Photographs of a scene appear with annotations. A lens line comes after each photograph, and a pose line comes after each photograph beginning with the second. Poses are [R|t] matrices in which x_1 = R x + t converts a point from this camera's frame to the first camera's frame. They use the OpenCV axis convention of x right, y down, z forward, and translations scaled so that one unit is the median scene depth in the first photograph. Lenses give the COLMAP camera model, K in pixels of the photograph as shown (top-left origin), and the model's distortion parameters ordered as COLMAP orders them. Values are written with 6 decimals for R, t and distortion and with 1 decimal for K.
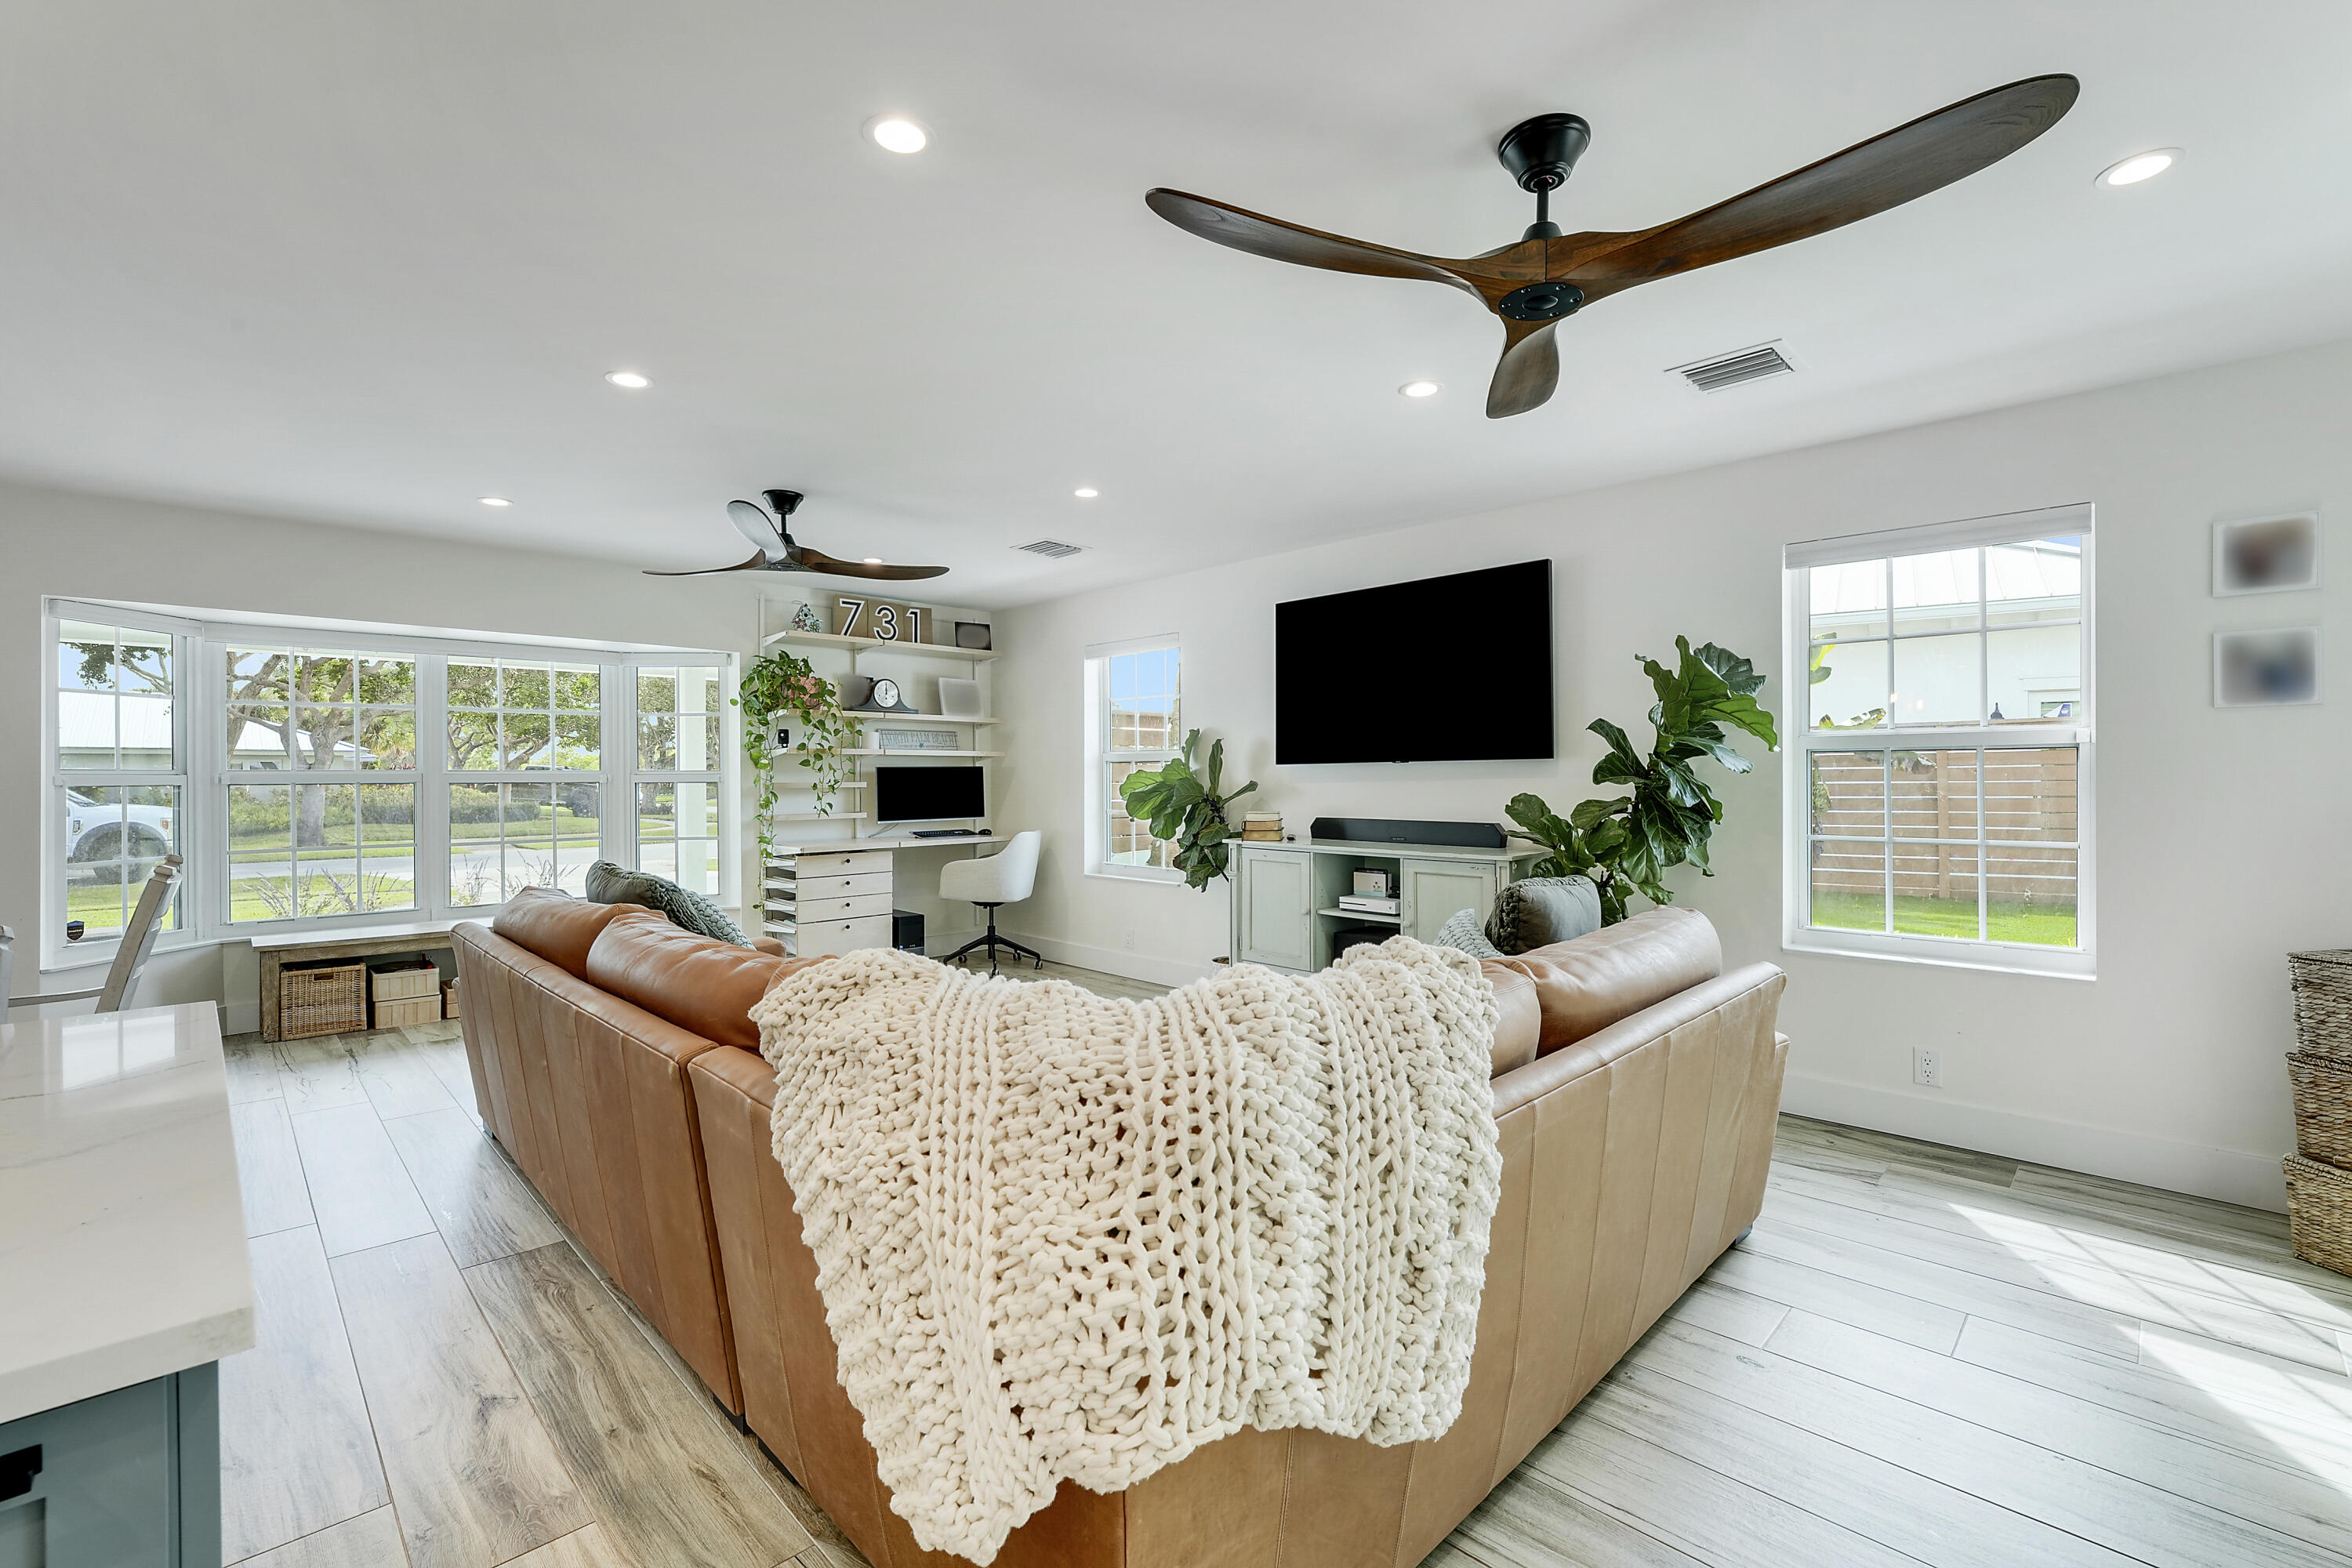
lens RADIAL K [[1011.1, 0, 1181.7], [0, 1011.1, 778.2], [0, 0, 1]] dist [-0.022180, 0.000063]
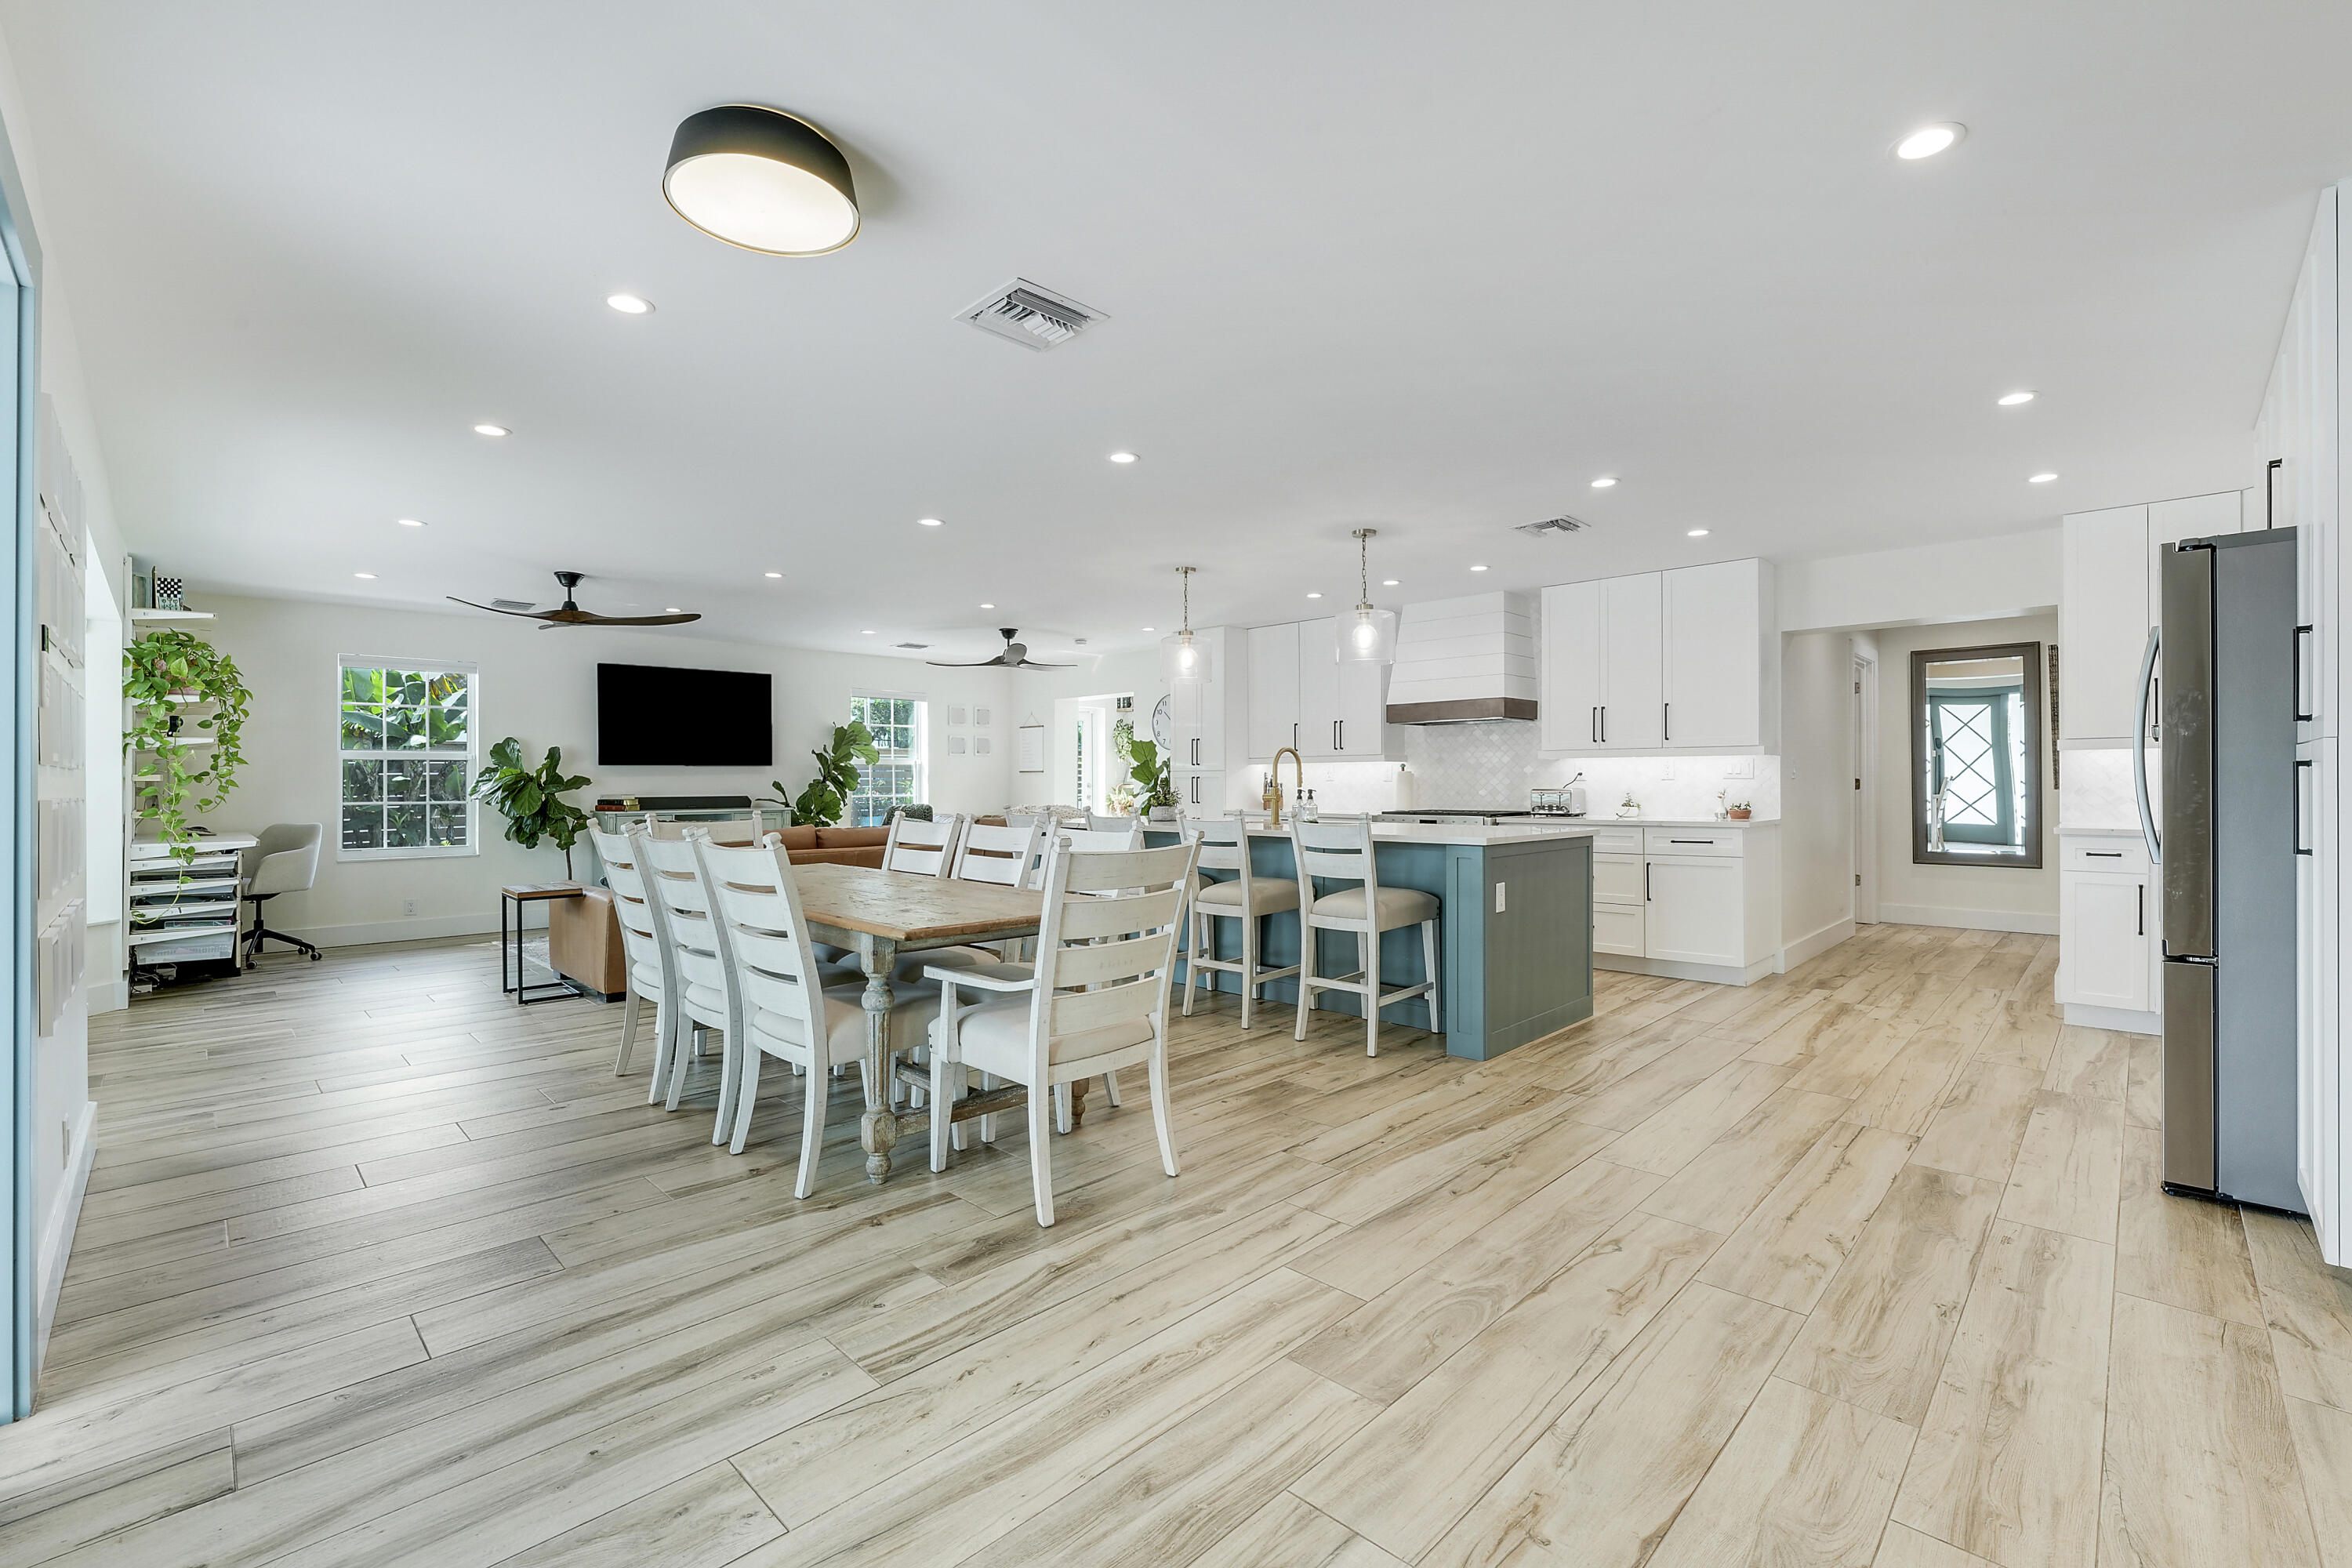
lens RADIAL K [[1011.1, 0, 1181.7], [0, 1011.1, 778.2], [0, 0, 1]] dist [-0.022180, 0.000063]
pose [[-0.017896, 0.003110, 0.999835, -1.456594], [0.005922, 0.999978, -0.003004, 0.016716], [-0.999822, 0.005867, -0.017914, 0.103614]]
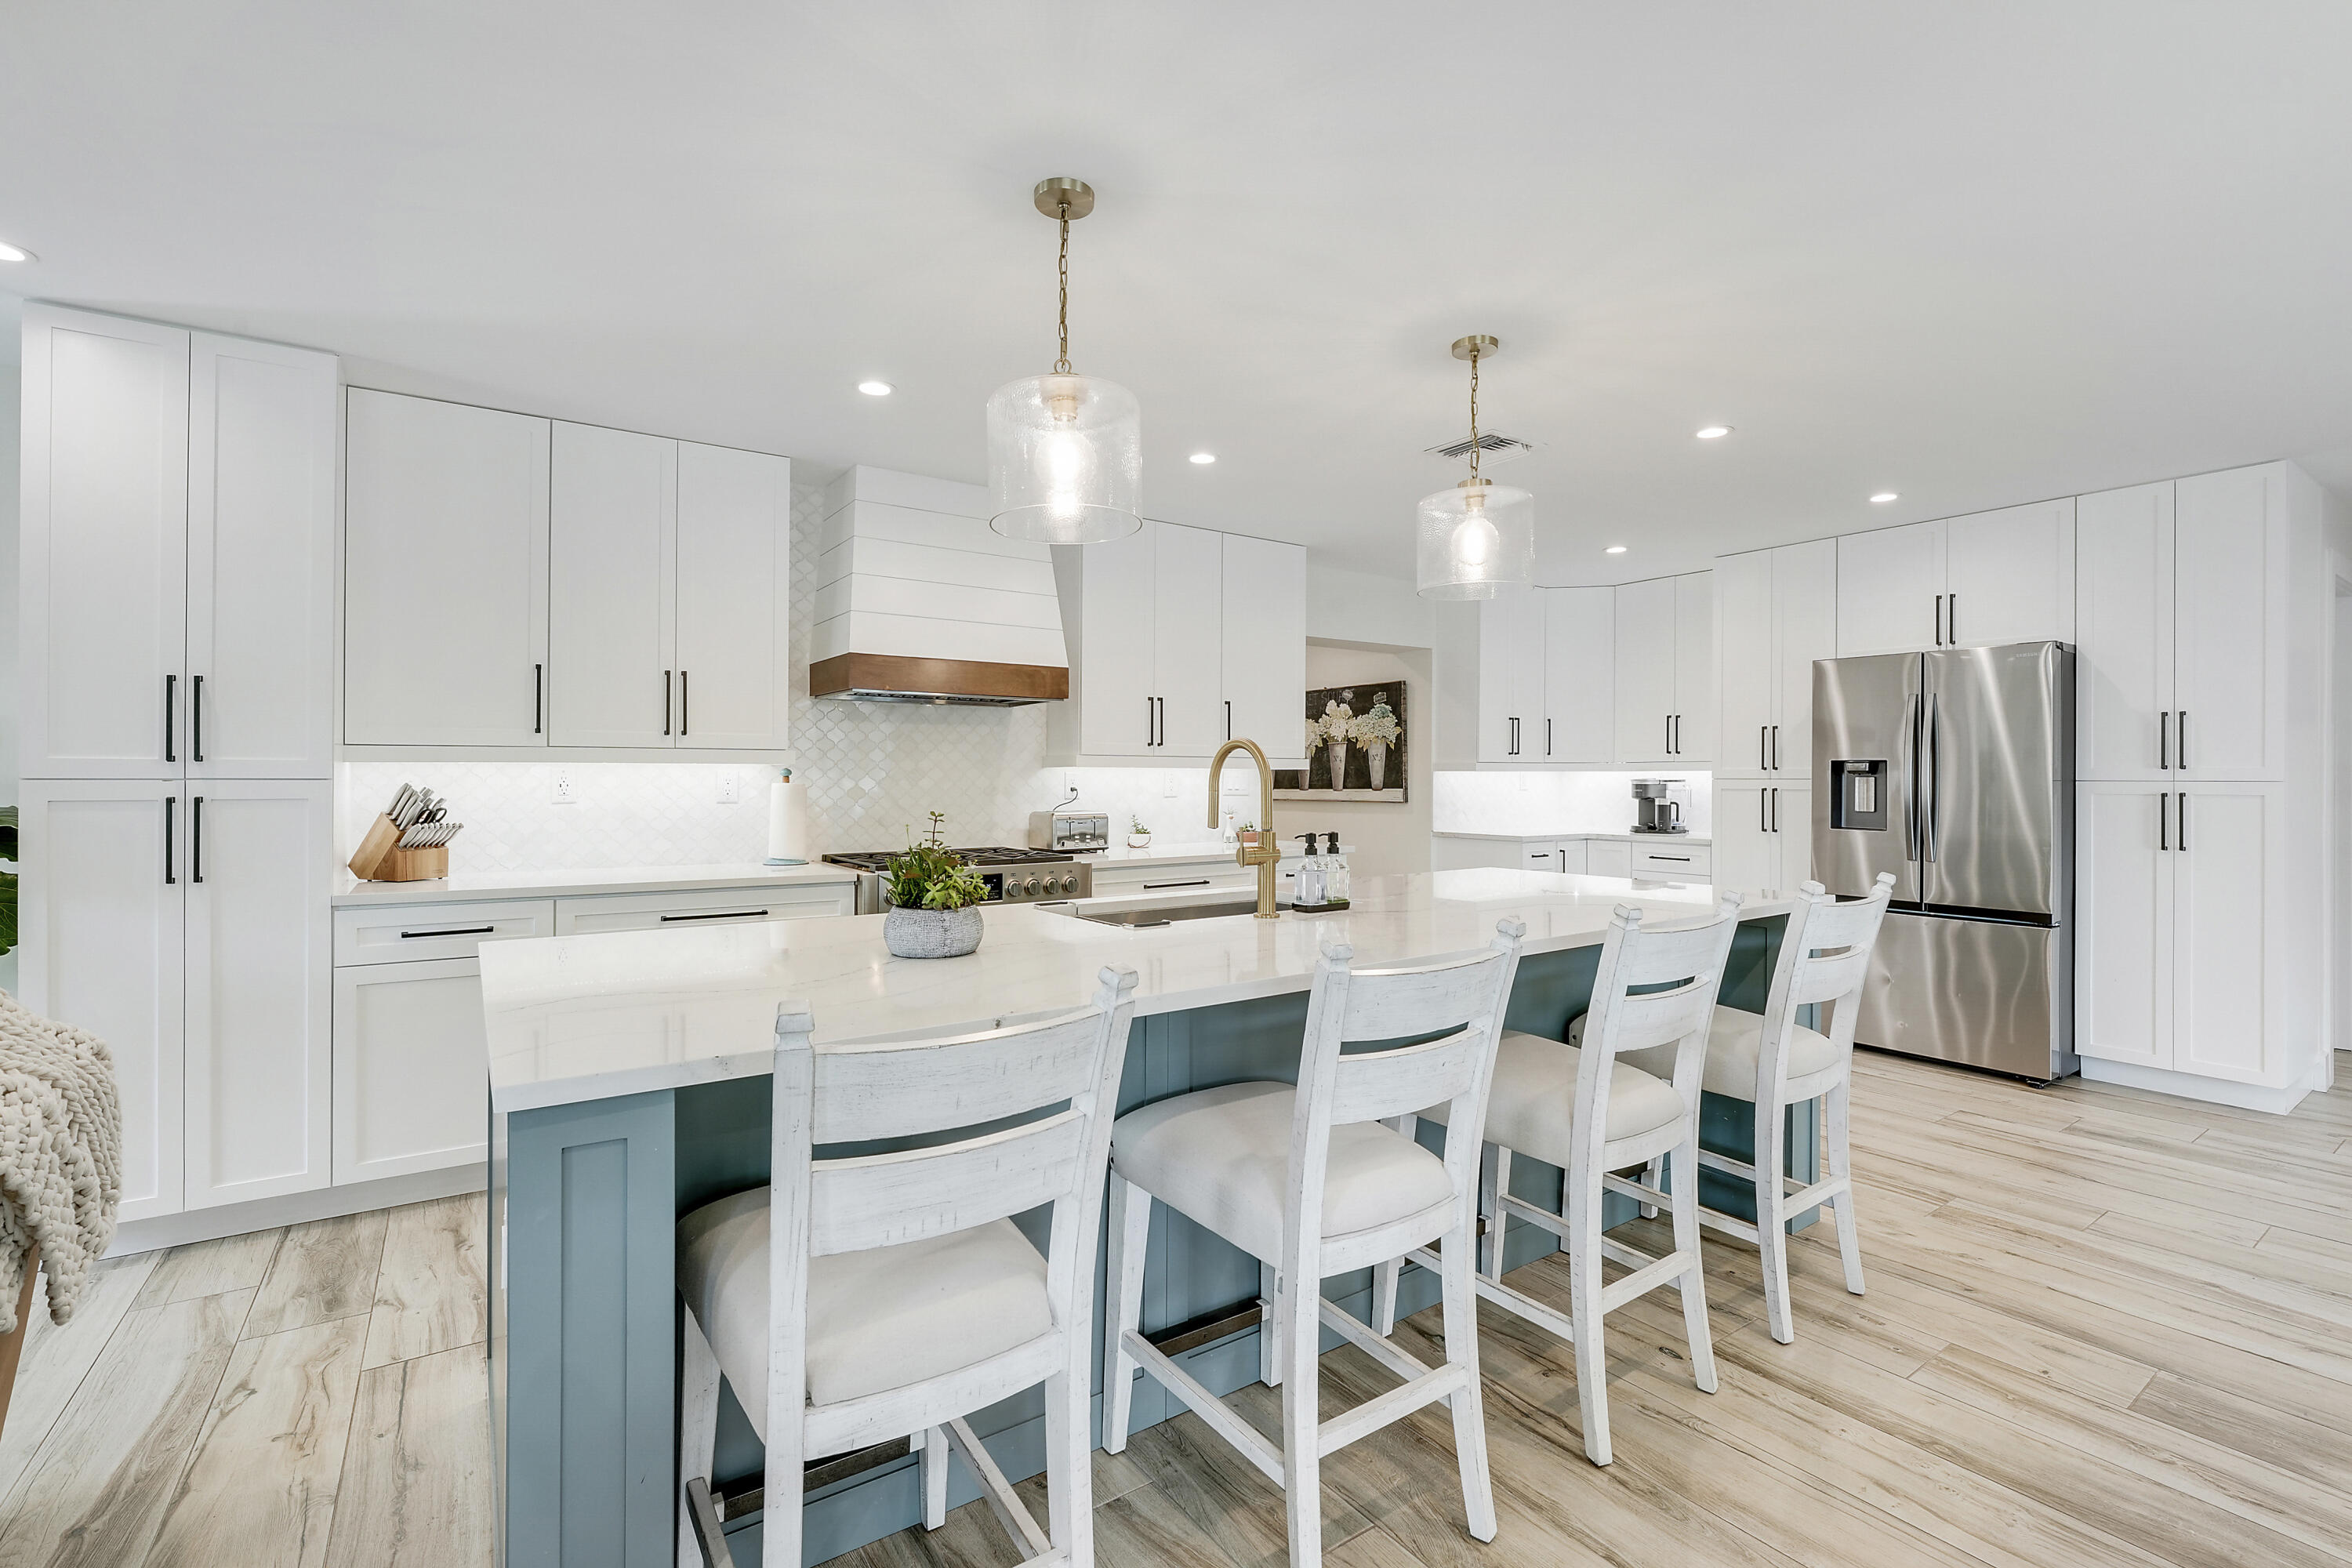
lens RADIAL K [[1038.3, 0, 1178.8], [0, 1038.3, 776.3], [0, 0, 1]] dist [-0.020383, 0.000285]
pose [[-0.984393, 0.001049, 0.175981, -0.441100], [0.001113, 0.999999, 0.000269, -0.000842], [-0.175981, 0.000461, -0.984393, 0.452025]]
